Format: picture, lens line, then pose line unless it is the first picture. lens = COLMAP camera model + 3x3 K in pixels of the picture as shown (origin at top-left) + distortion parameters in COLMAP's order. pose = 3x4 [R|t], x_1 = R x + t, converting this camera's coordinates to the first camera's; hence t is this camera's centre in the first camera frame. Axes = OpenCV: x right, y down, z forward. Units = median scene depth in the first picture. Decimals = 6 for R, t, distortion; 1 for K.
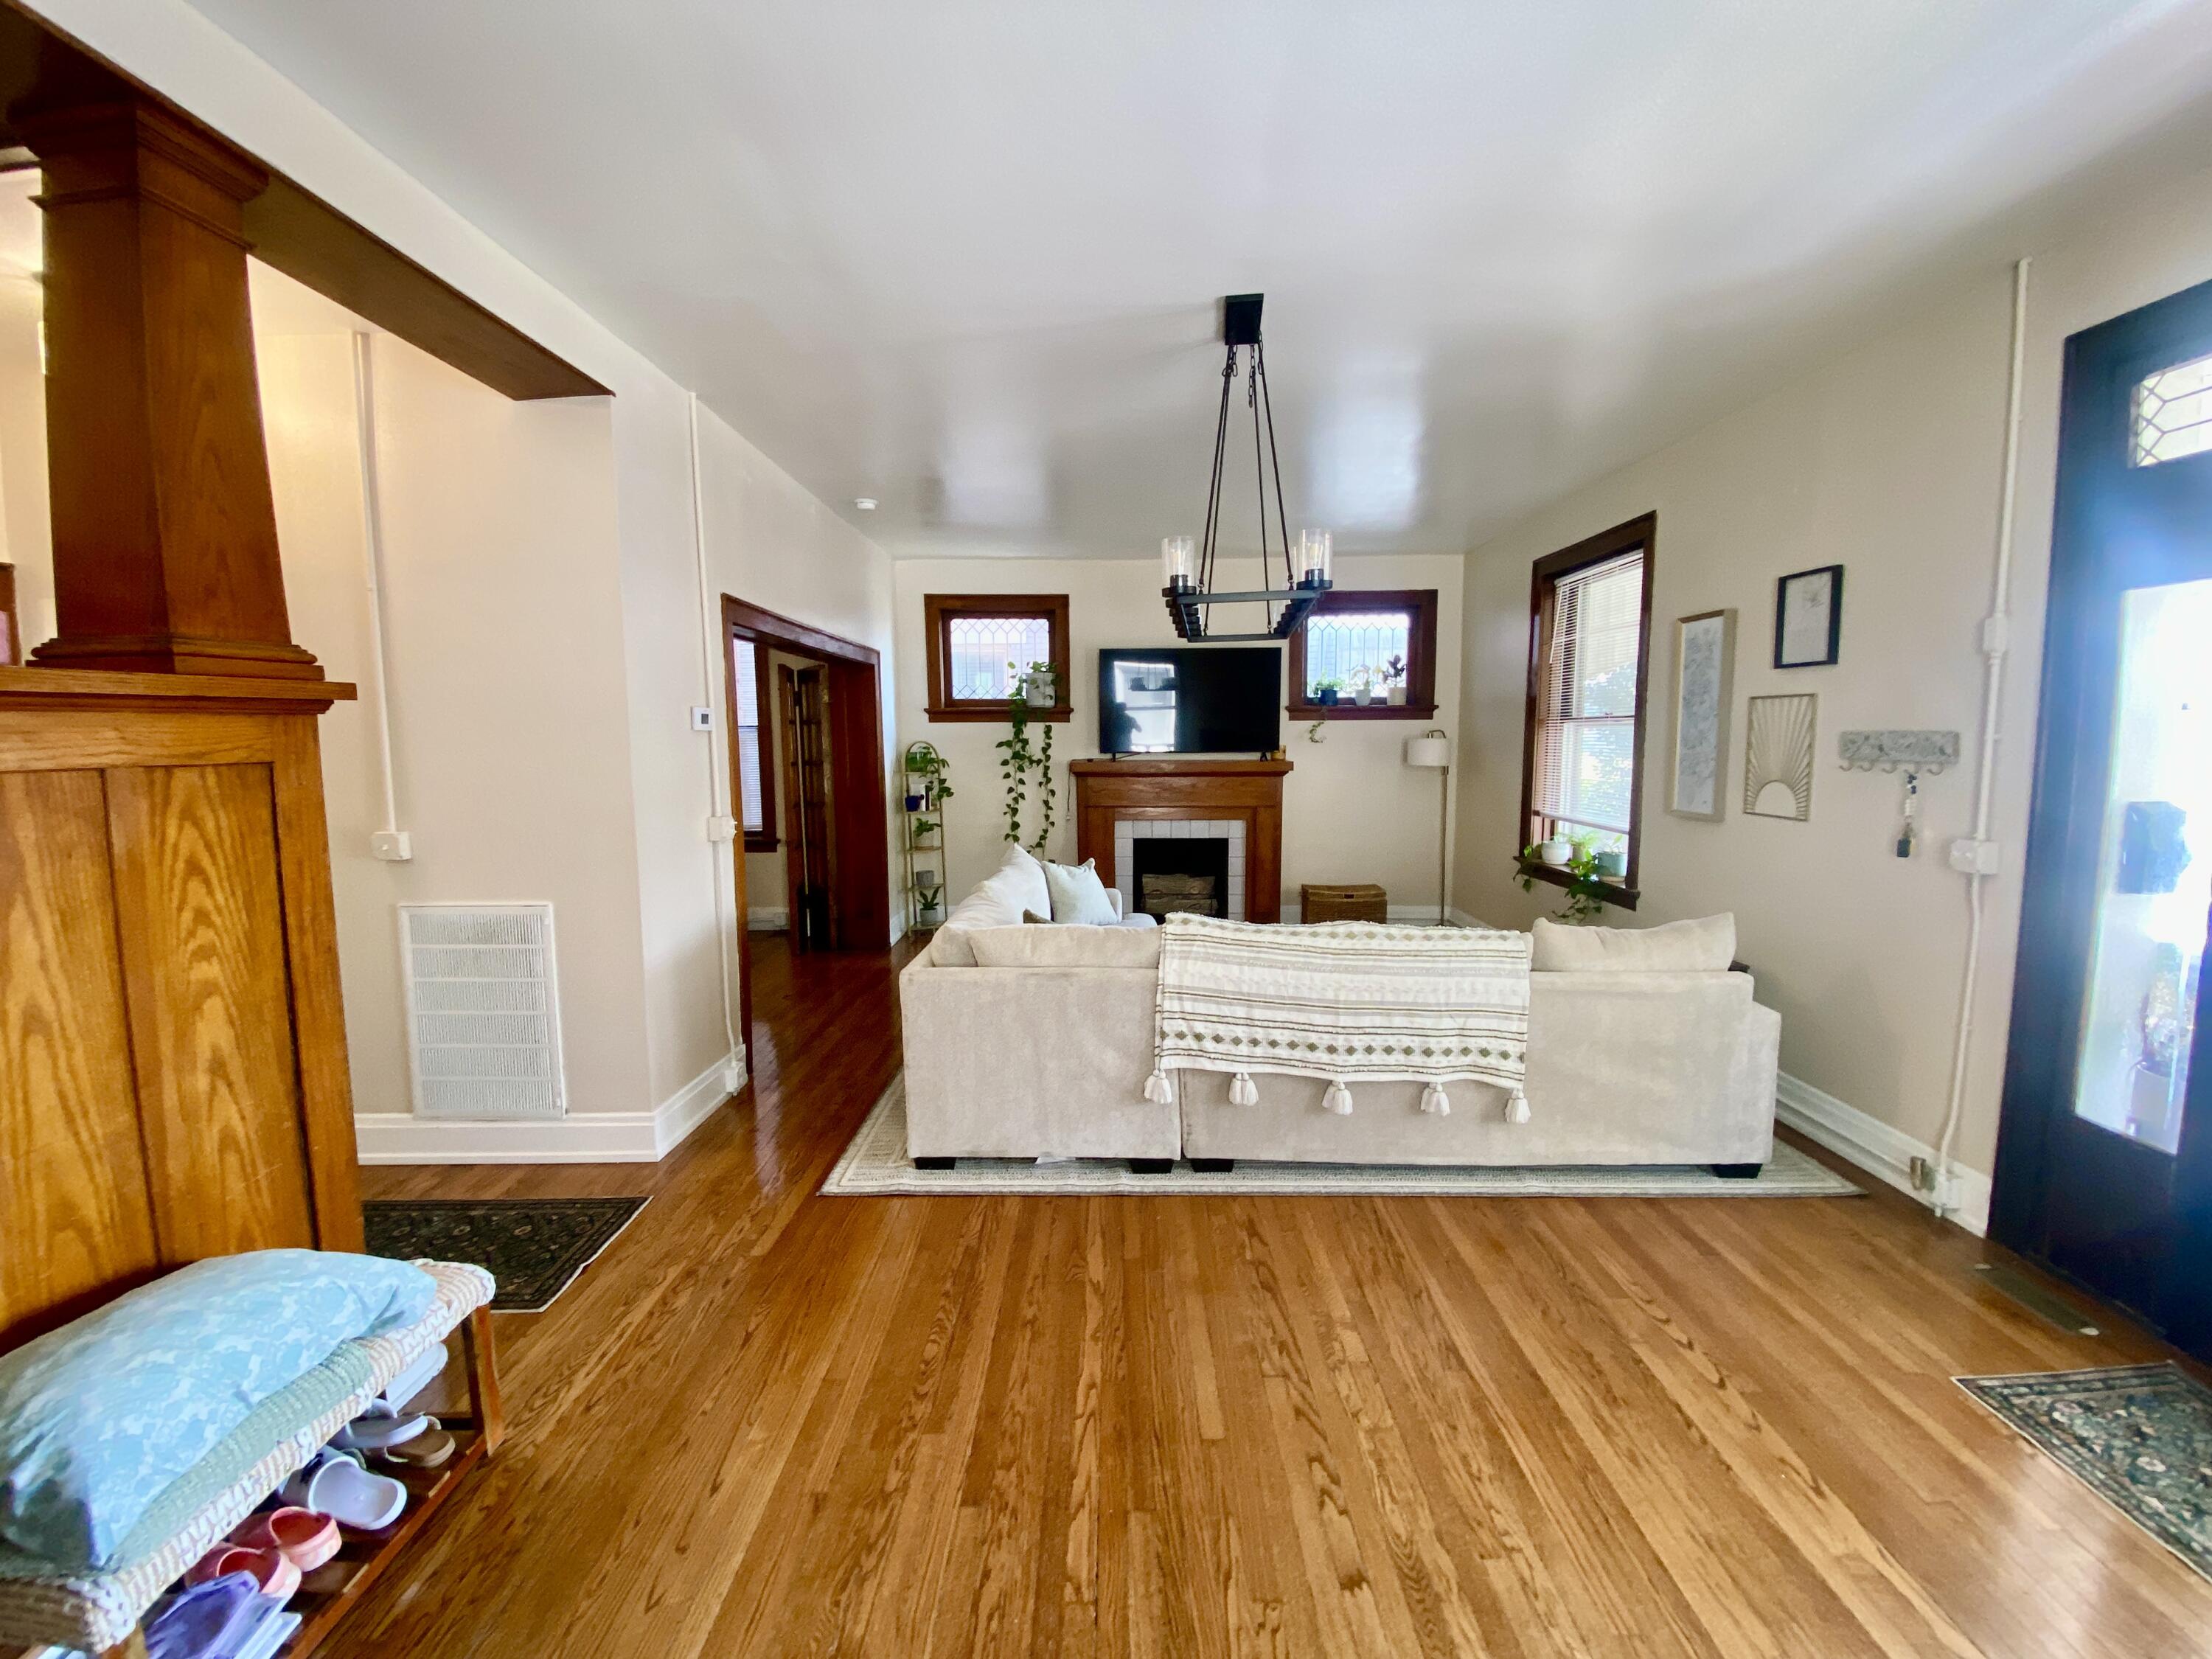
lens RADIAL K [[889.8, 0, 1109.8], [0, 889.8, 827.3], [0, 0, 1]] dist [0.068742, -0.043118]
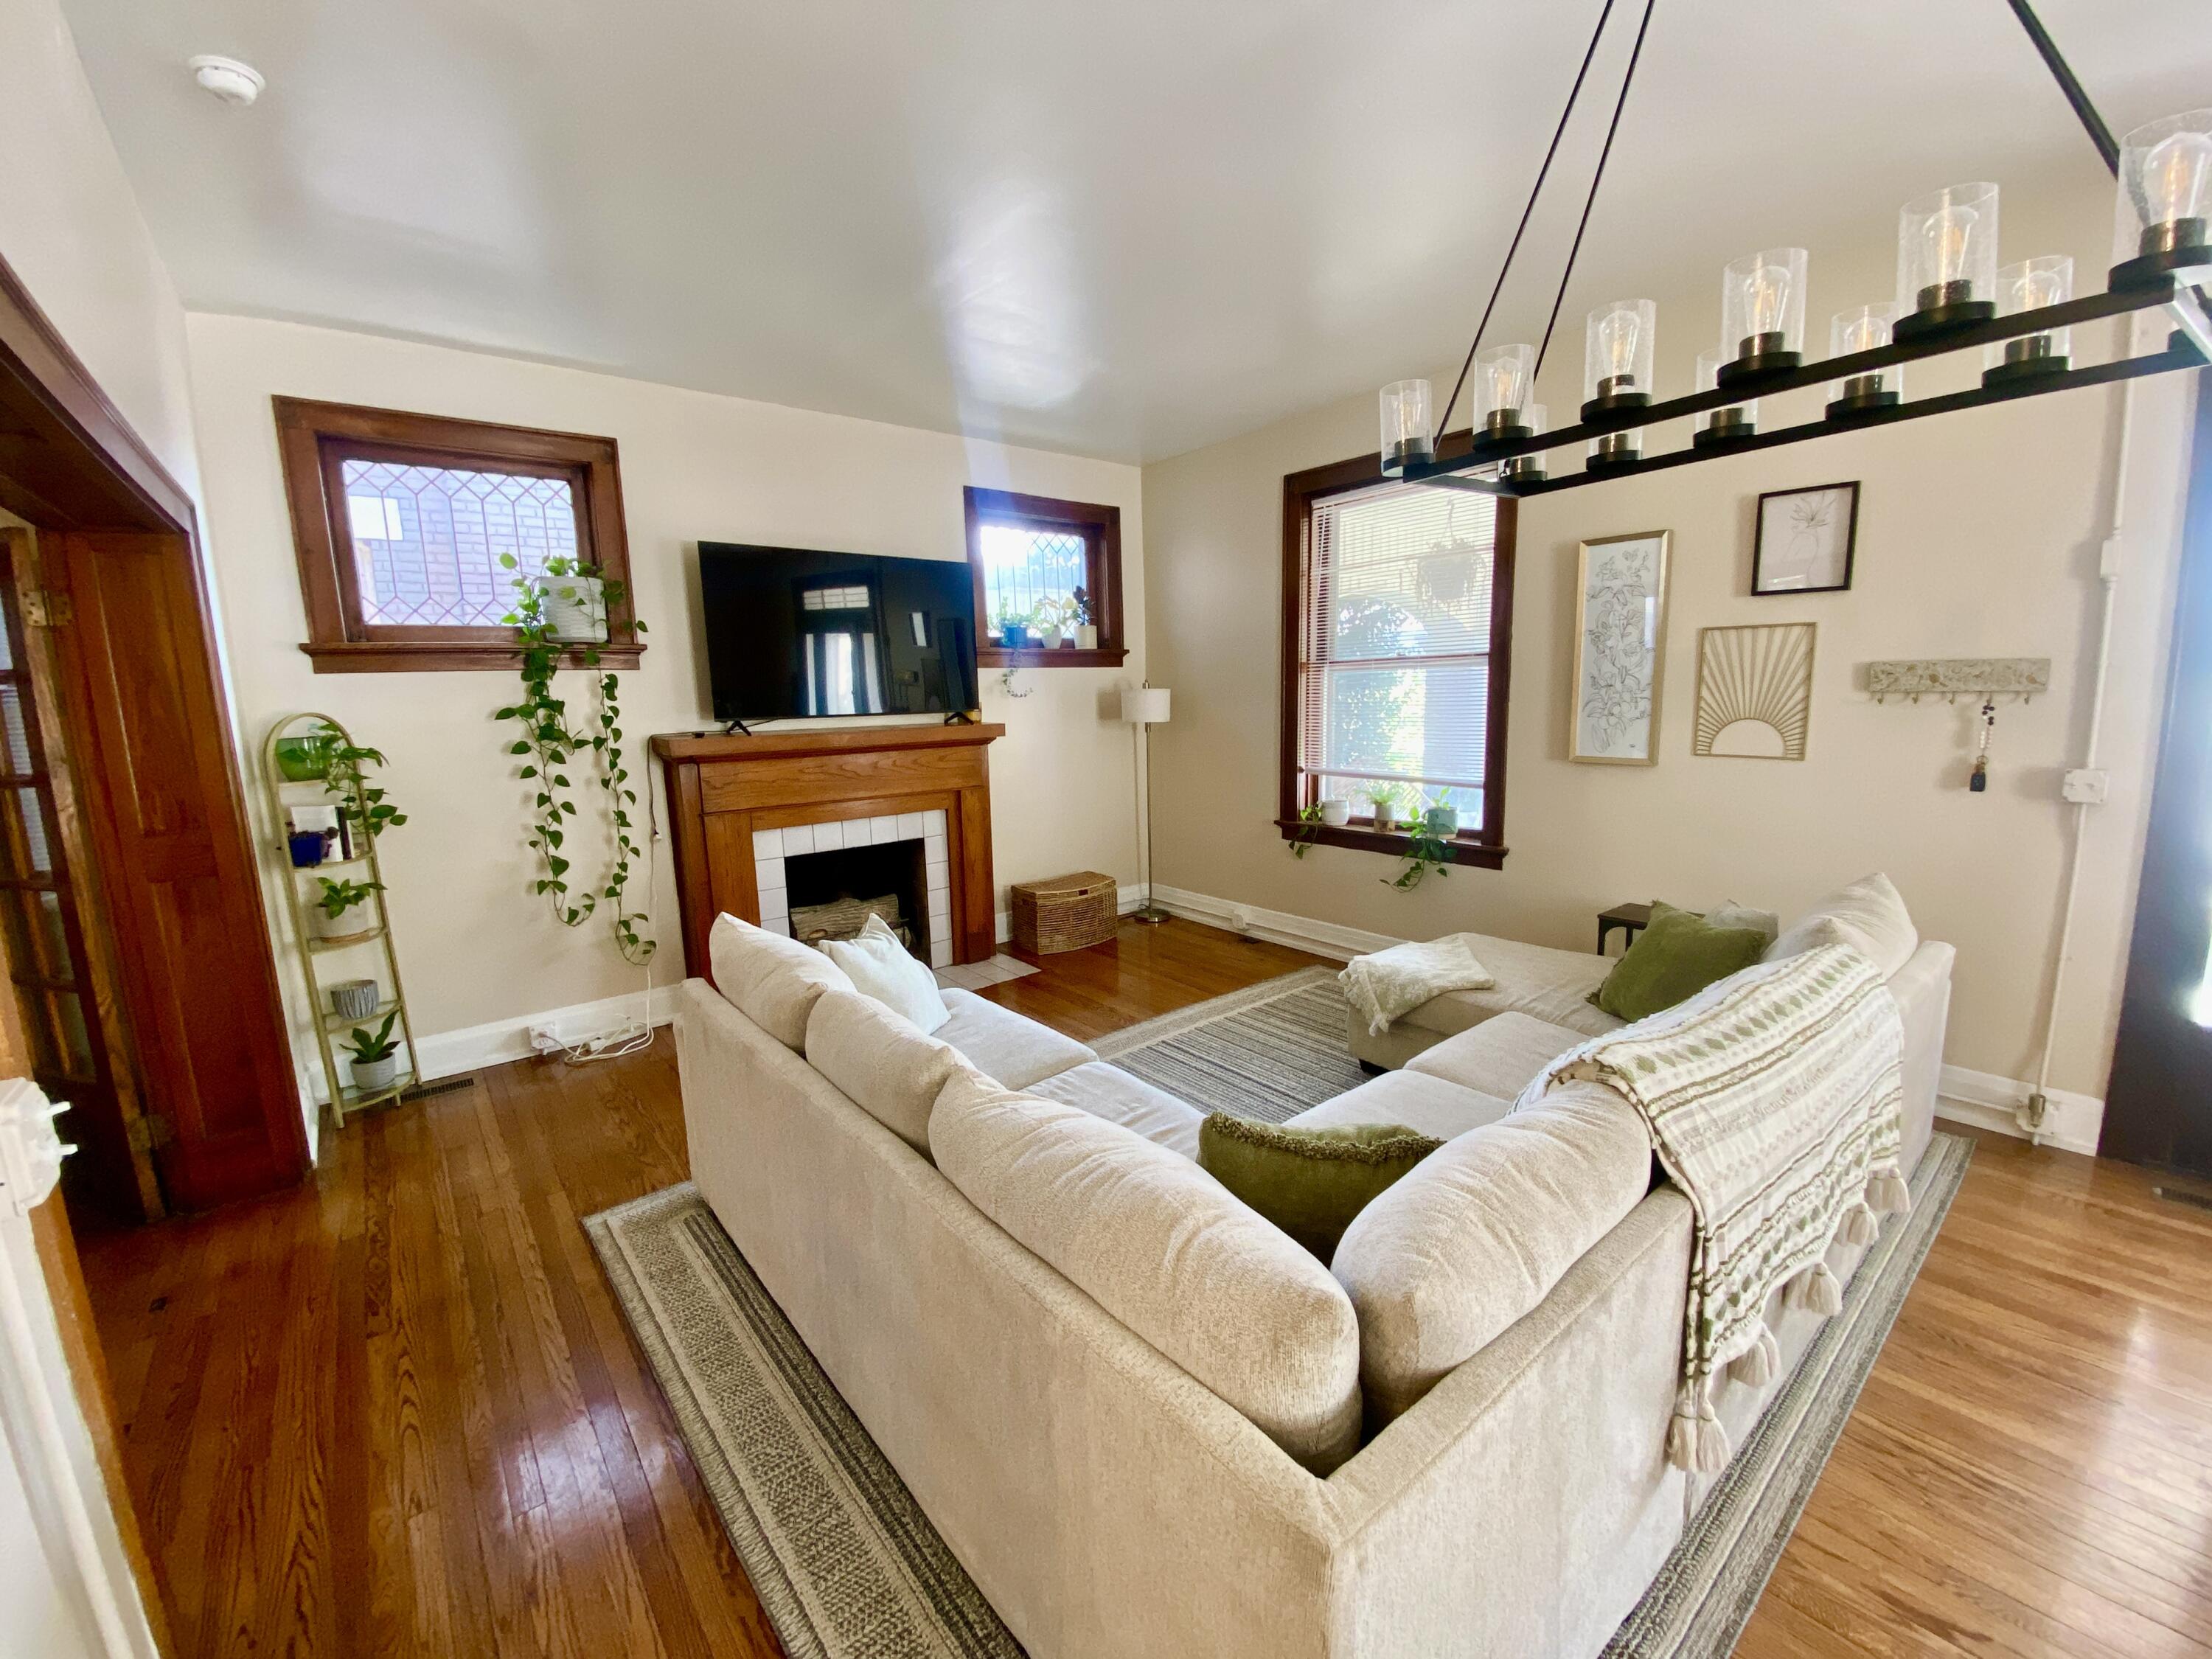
lens RADIAL K [[889.8, 0, 1109.8], [0, 889.8, 827.3], [0, 0, 1]] dist [0.068742, -0.043118]
pose [[0.769213, -0.117572, 0.628083, -0.194770], [0.088318, 0.993055, 0.077728, -0.037519], [-0.632860, -0.004318, 0.774254, 0.367474]]
